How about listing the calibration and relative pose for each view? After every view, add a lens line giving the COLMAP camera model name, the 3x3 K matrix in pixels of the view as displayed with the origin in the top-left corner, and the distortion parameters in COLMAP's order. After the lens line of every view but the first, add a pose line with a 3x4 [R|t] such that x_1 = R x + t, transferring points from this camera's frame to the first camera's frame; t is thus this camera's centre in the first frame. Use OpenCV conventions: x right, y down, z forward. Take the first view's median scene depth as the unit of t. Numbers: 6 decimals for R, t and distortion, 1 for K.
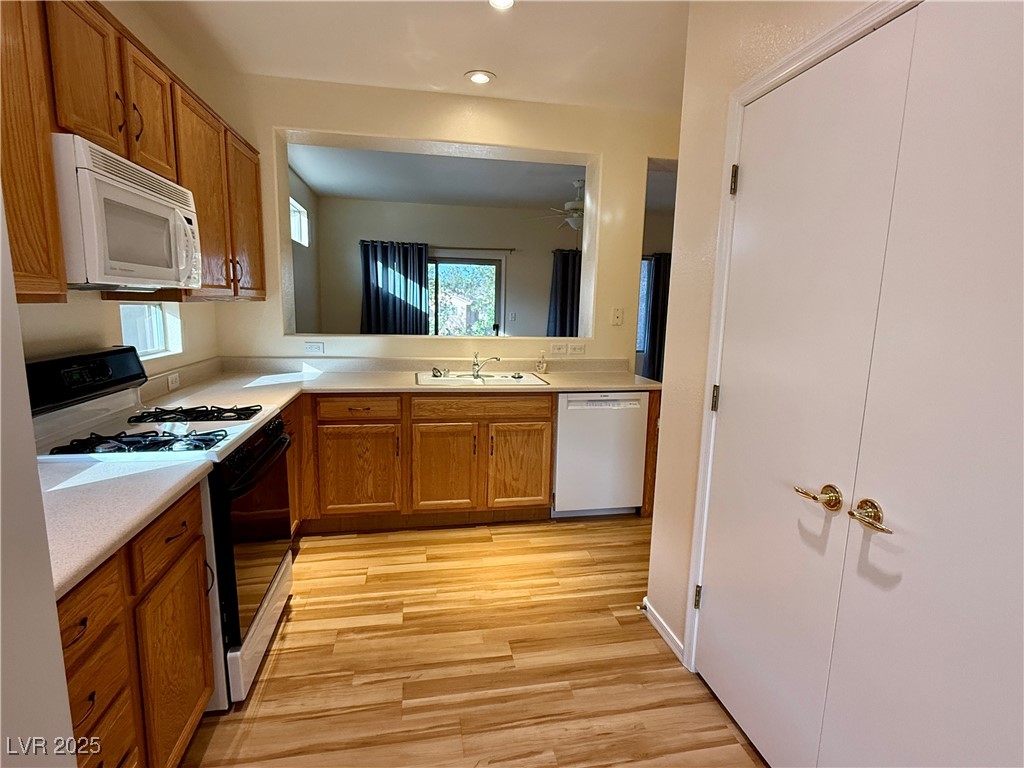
lens RADIAL K [[526.1, 0, 512.4], [0, 526.1, 385.5], [0, 0, 1]] dist [0.004283, 0.000417]
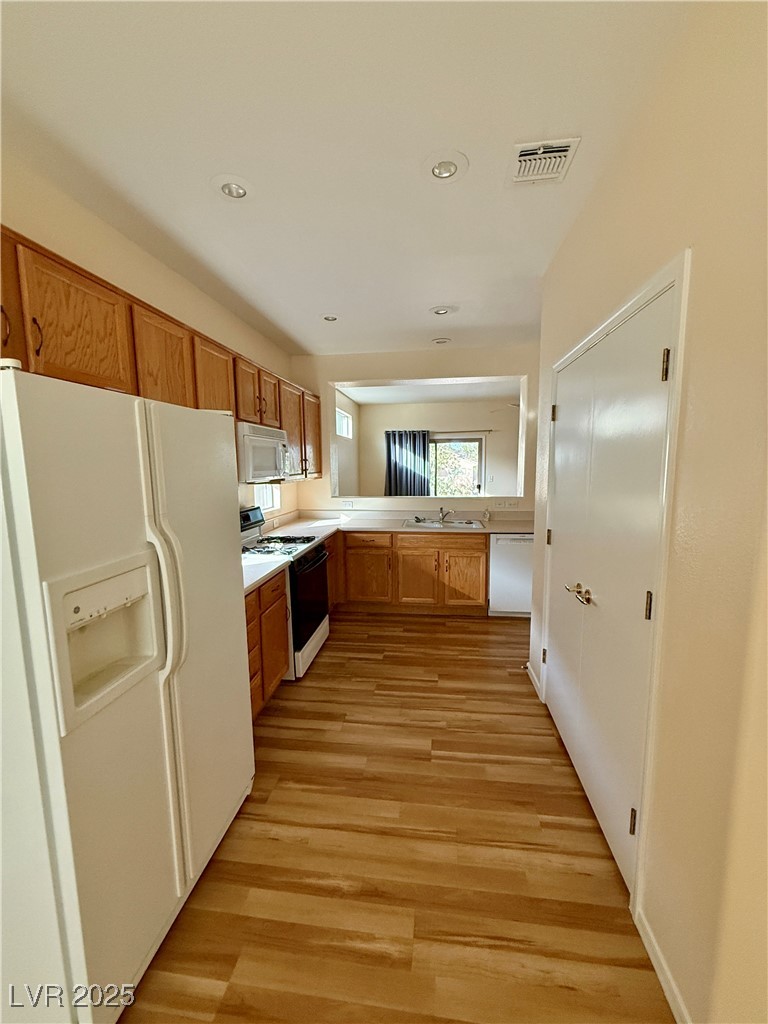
lens RADIAL K [[411.7, 0, 380.1], [0, 411.7, 512.7], [0, 0, 1]] dist [-0.000508, -0.000085]
pose [[0.948101, 0.002744, -0.317957, 0.187011], [-0.014767, 0.999264, -0.035411, 0.000186], [0.317626, 0.038269, 0.947444, -0.291367]]
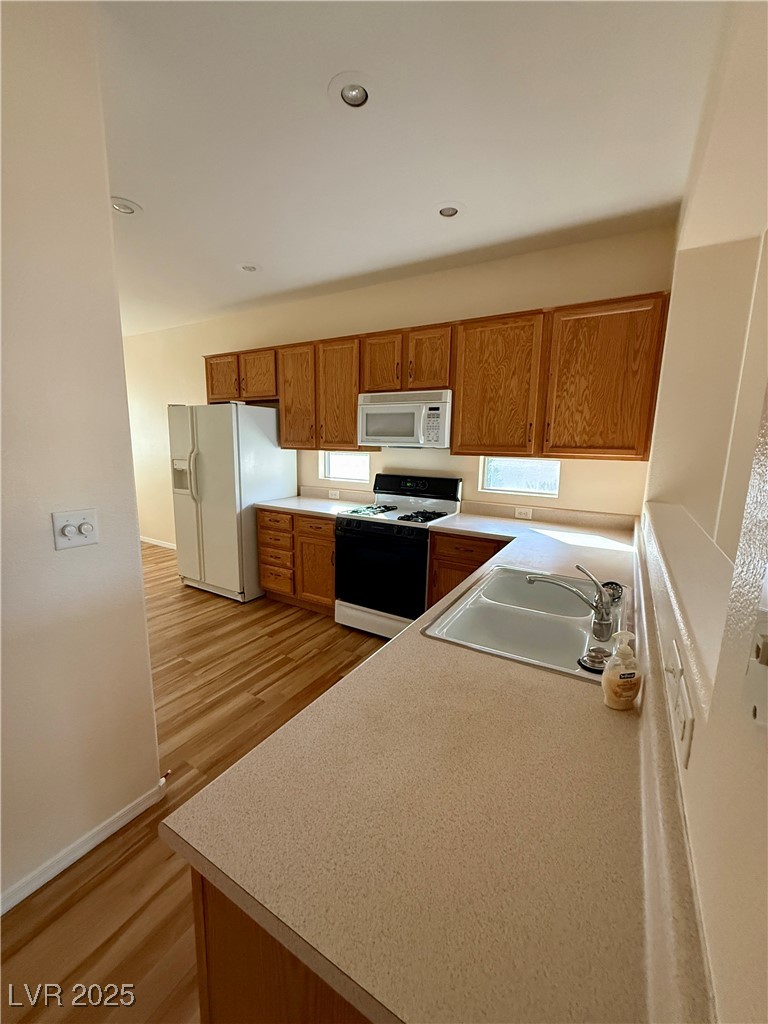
lens RADIAL K [[409.9, 0, 384.6], [0, 409.9, 513.6], [0, 0, 1]] dist [0.000600, 0.000030]
pose [[-0.658945, 0.086718, -0.747176, 0.407234], [-0.156659, 0.955728, 0.249083, -0.213581], [0.735697, 0.281184, -0.616187, 1.329671]]
